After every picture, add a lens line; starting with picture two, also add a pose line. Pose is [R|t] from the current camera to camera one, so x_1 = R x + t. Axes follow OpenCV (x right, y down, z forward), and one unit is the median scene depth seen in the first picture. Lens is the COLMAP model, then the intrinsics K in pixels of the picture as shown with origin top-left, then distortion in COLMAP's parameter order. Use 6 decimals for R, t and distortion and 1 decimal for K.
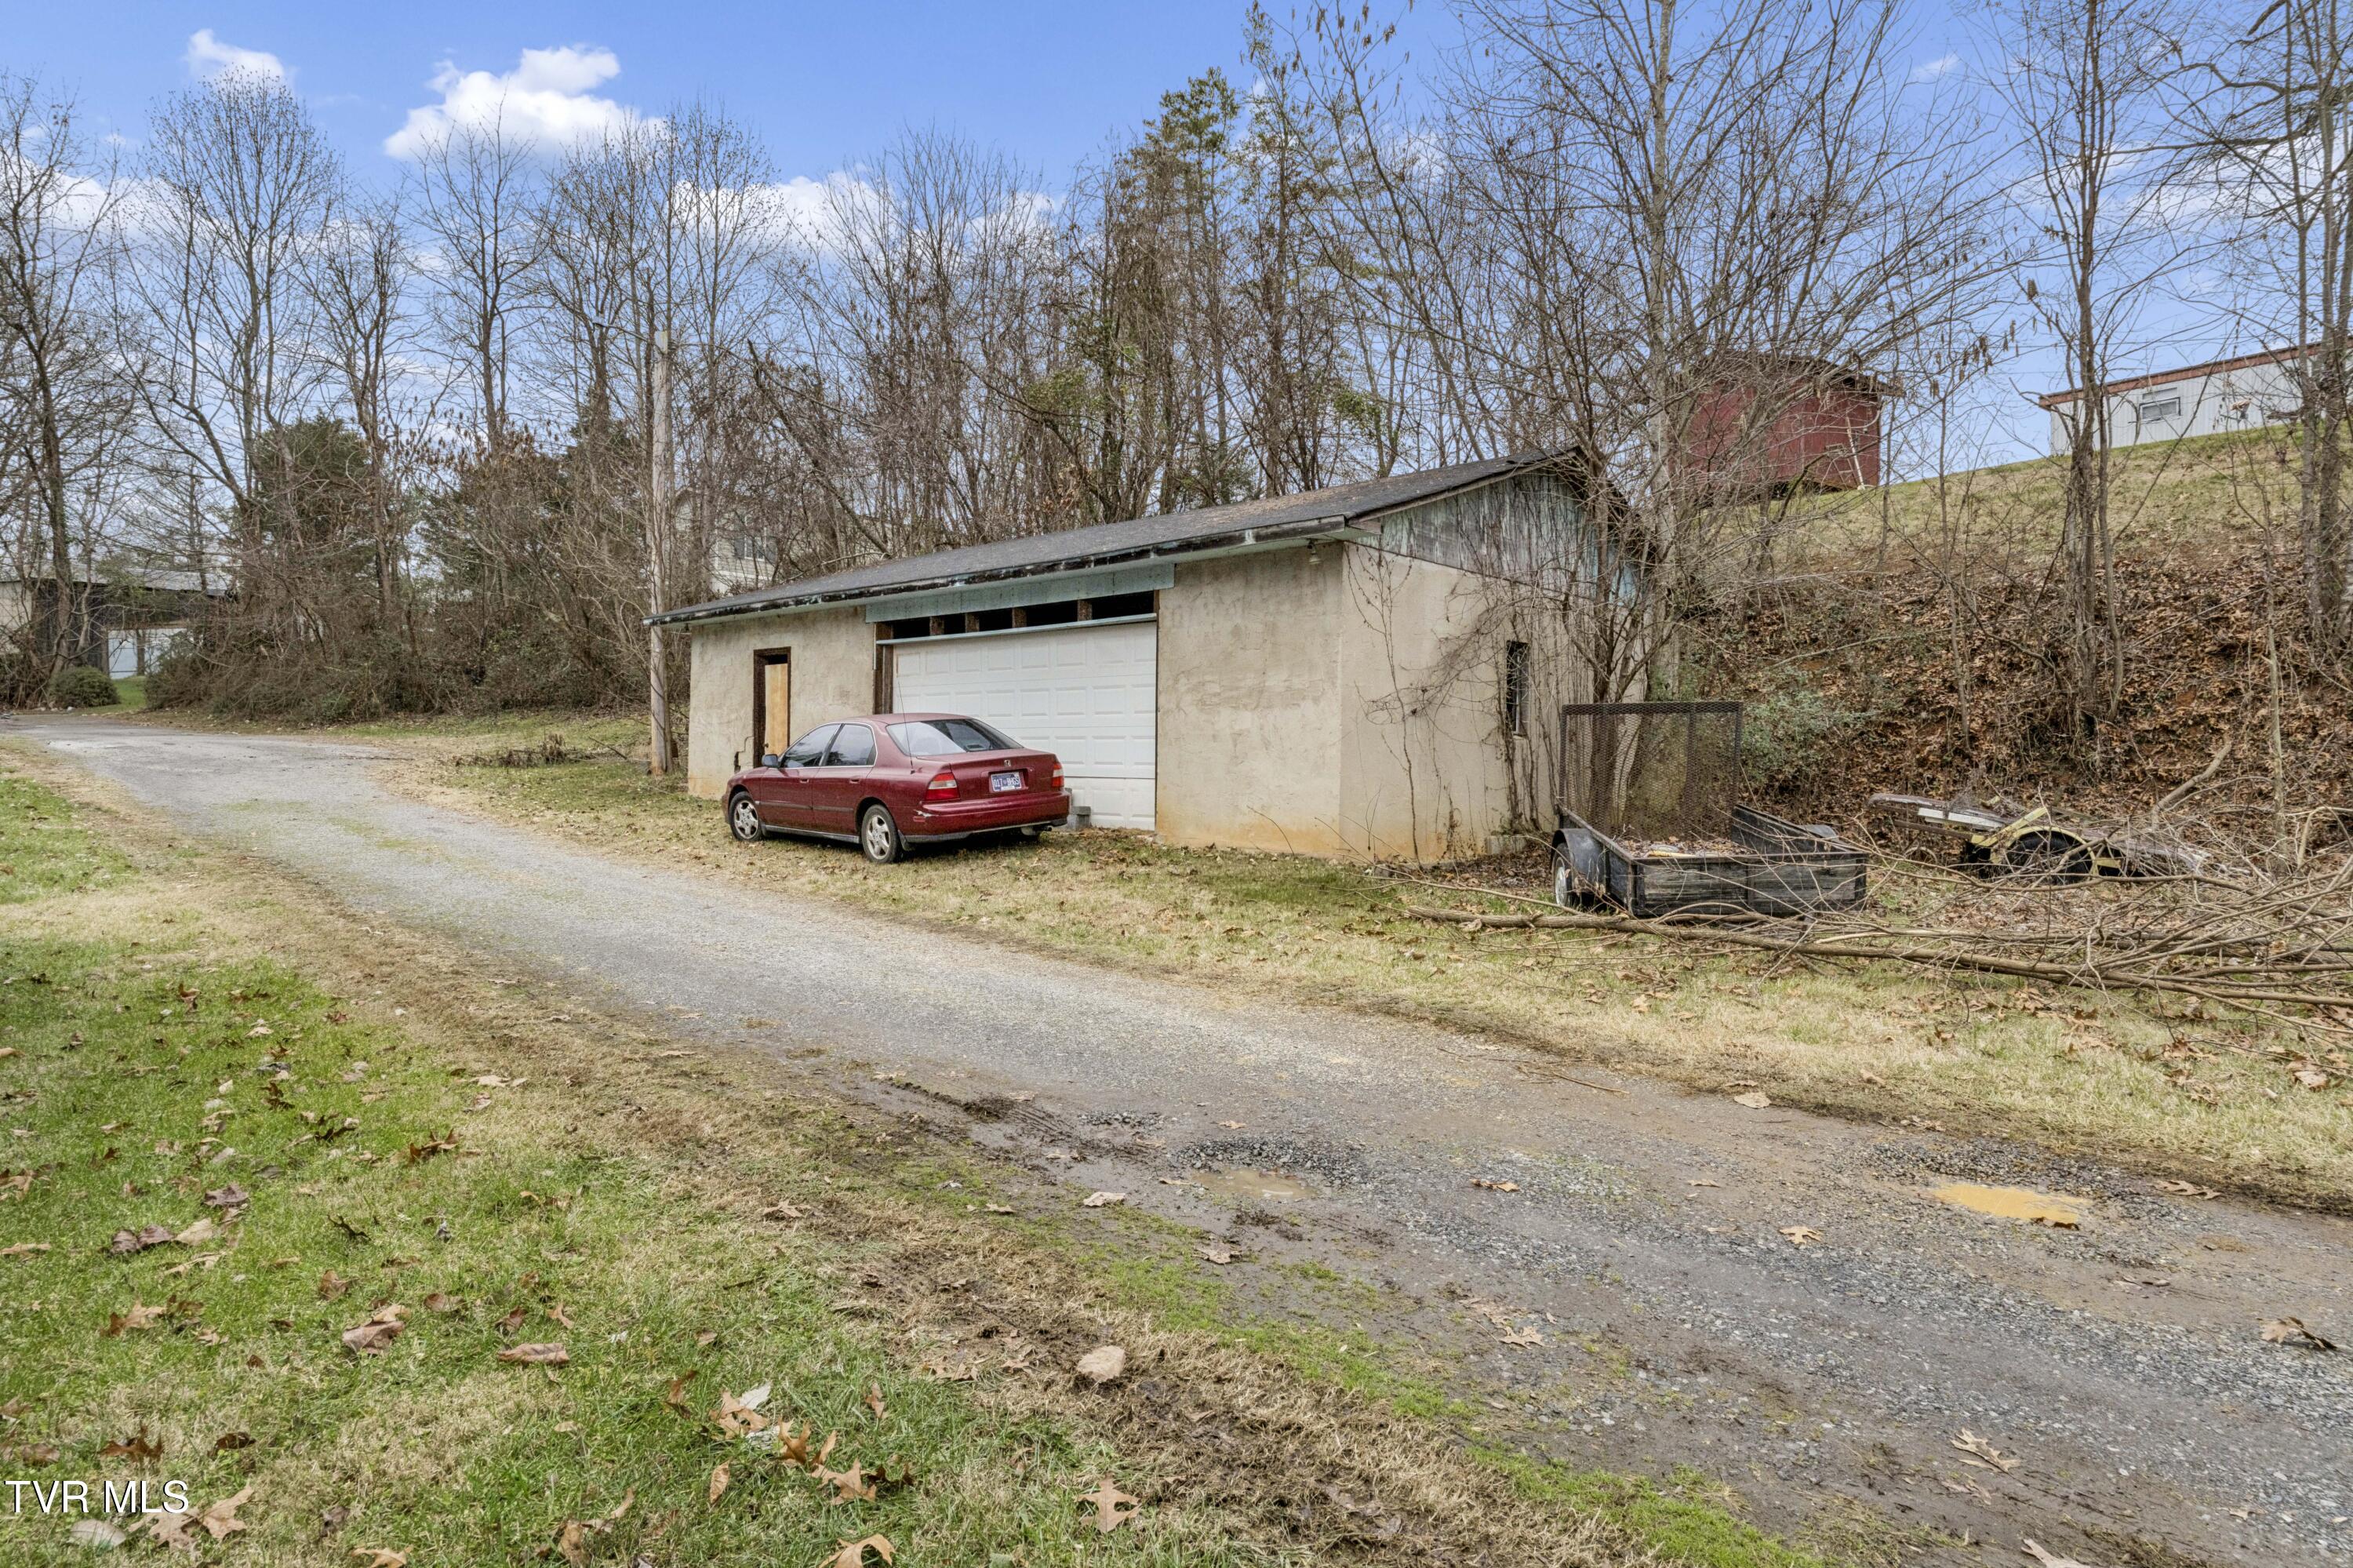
lens RADIAL K [[1355.6, 0, 1182.4], [0, 1355.6, 784.4], [0, 0, 1]] dist [0.009915, -0.000148]
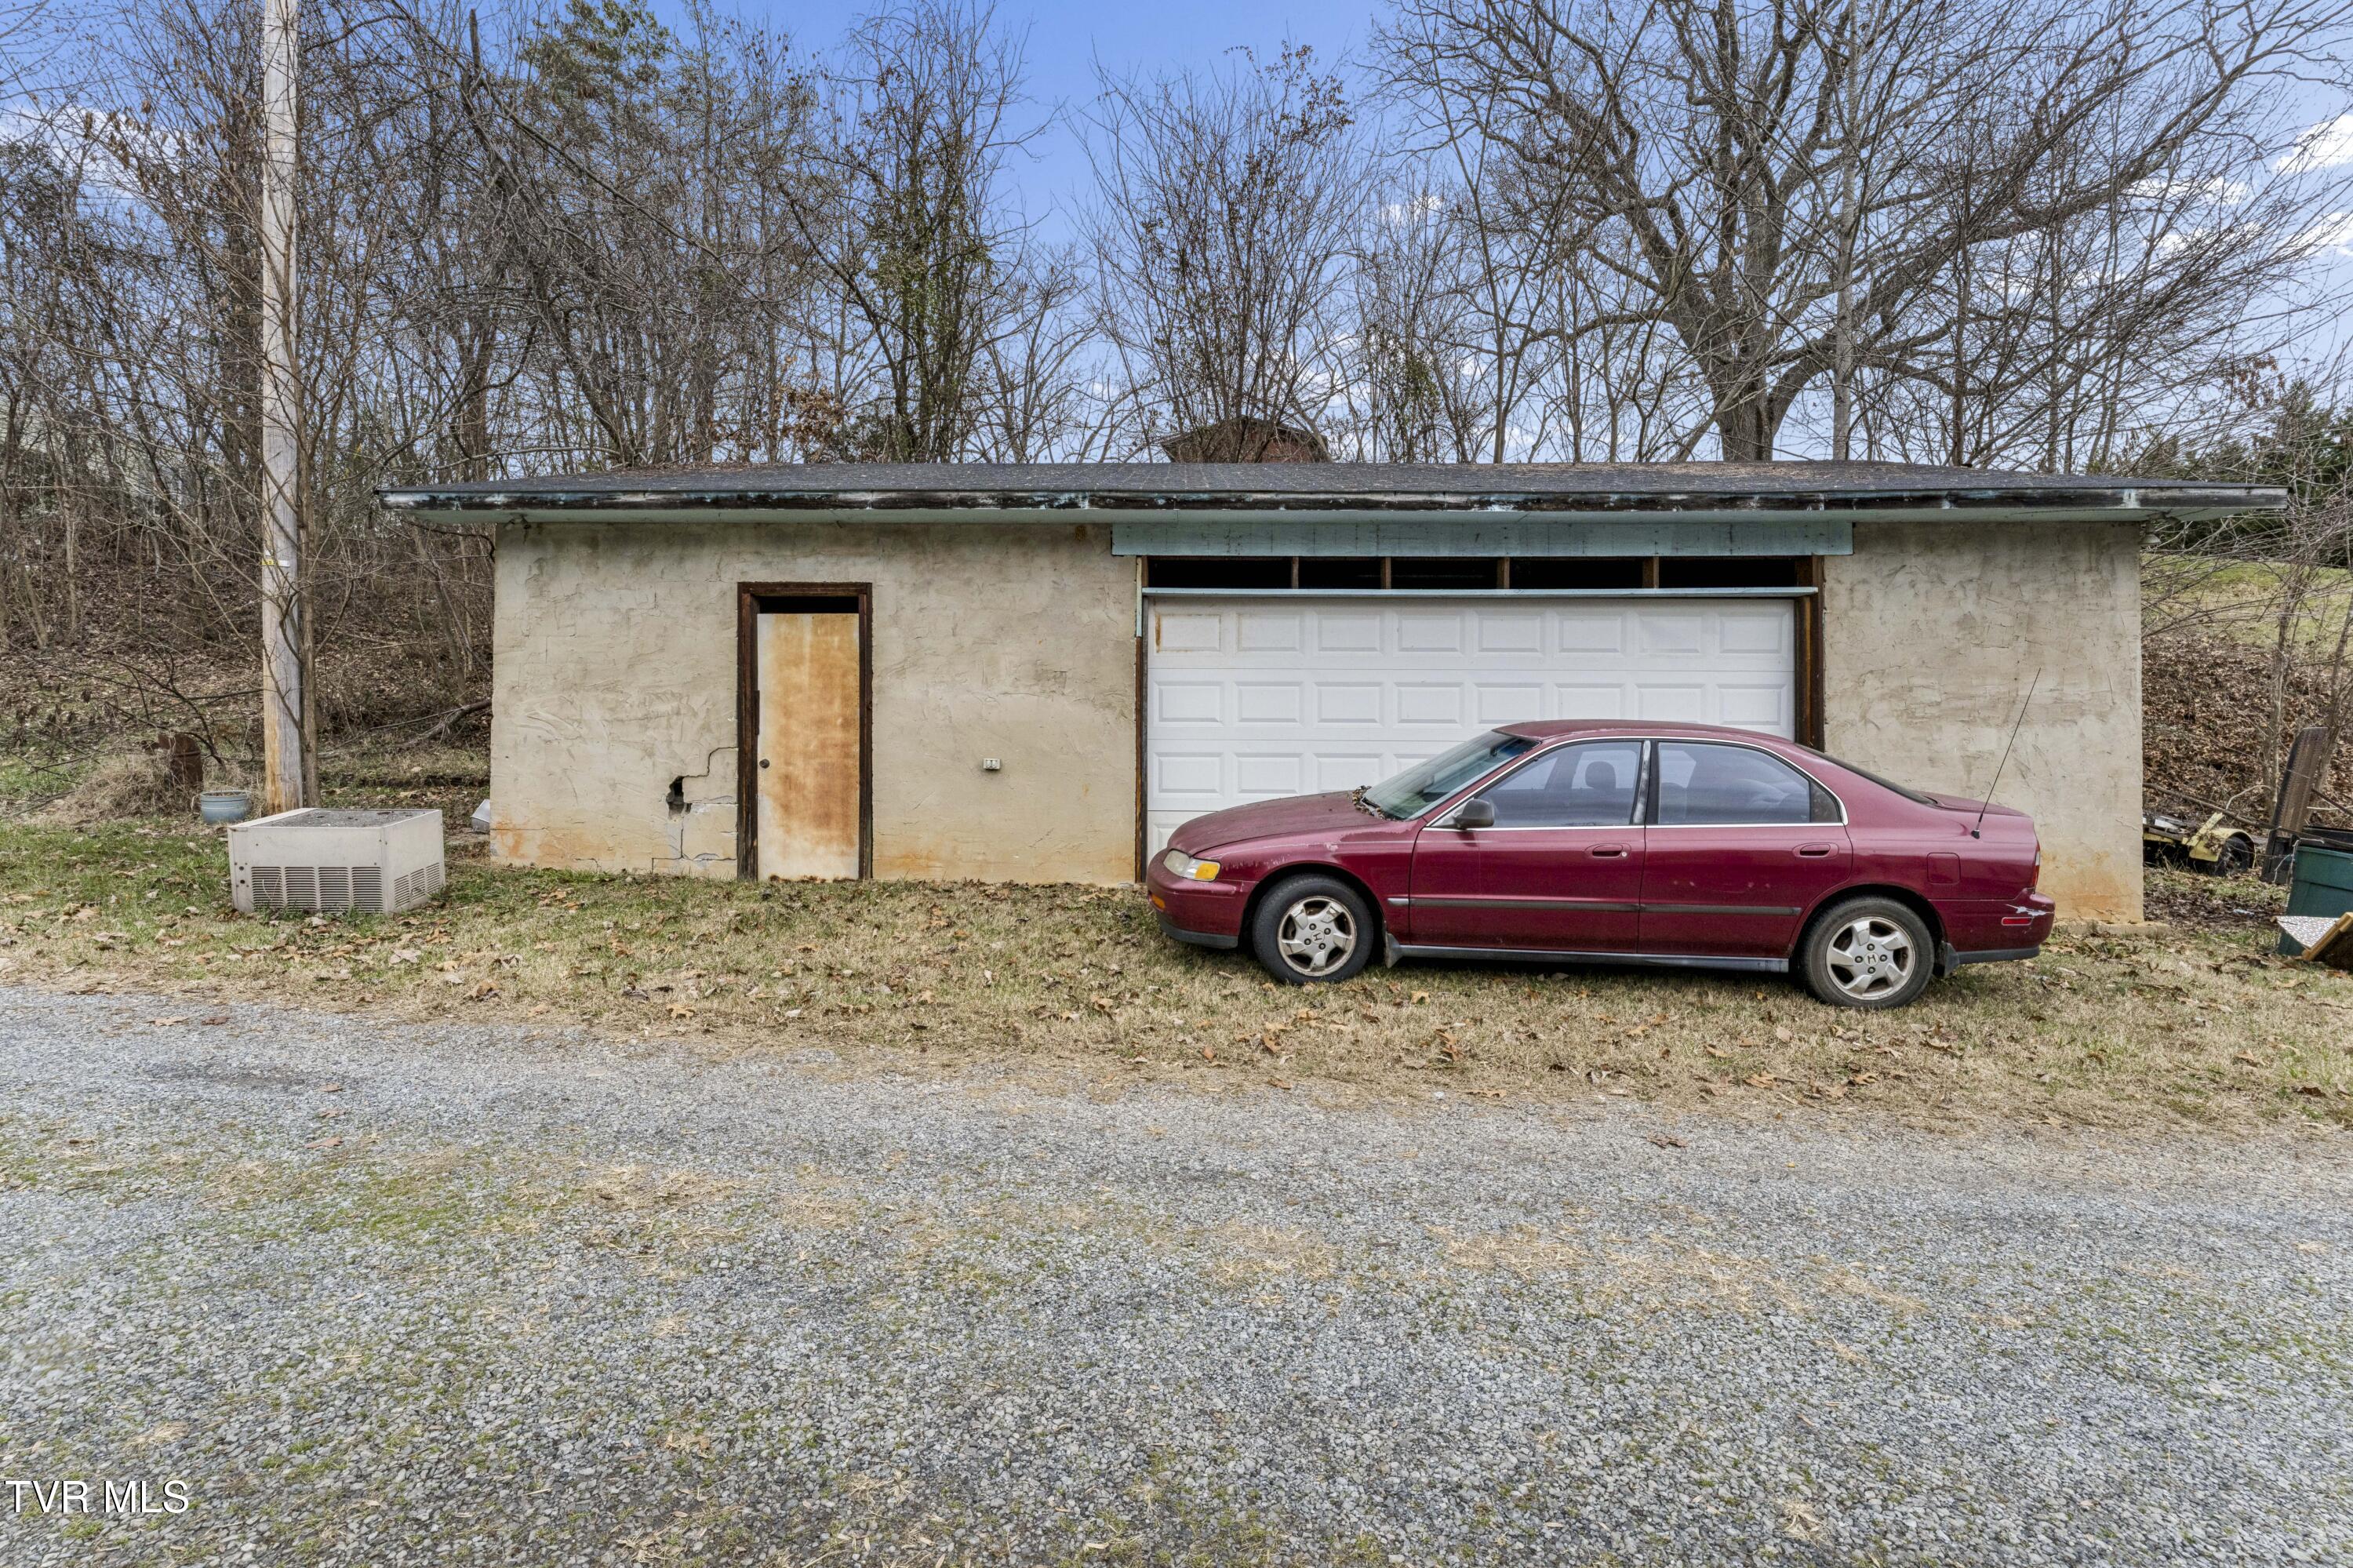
lens RADIAL K [[1087.4, 0, 1176.3], [0, 1087.4, 763.5], [0, 0, 1]] dist [-0.002851, -0.000402]
pose [[0.735635, -0.010279, 0.677300, -0.669180], [0.015066, 0.999886, -0.001189, -0.038242], [-0.677211, 0.011079, 0.735706, 0.820512]]
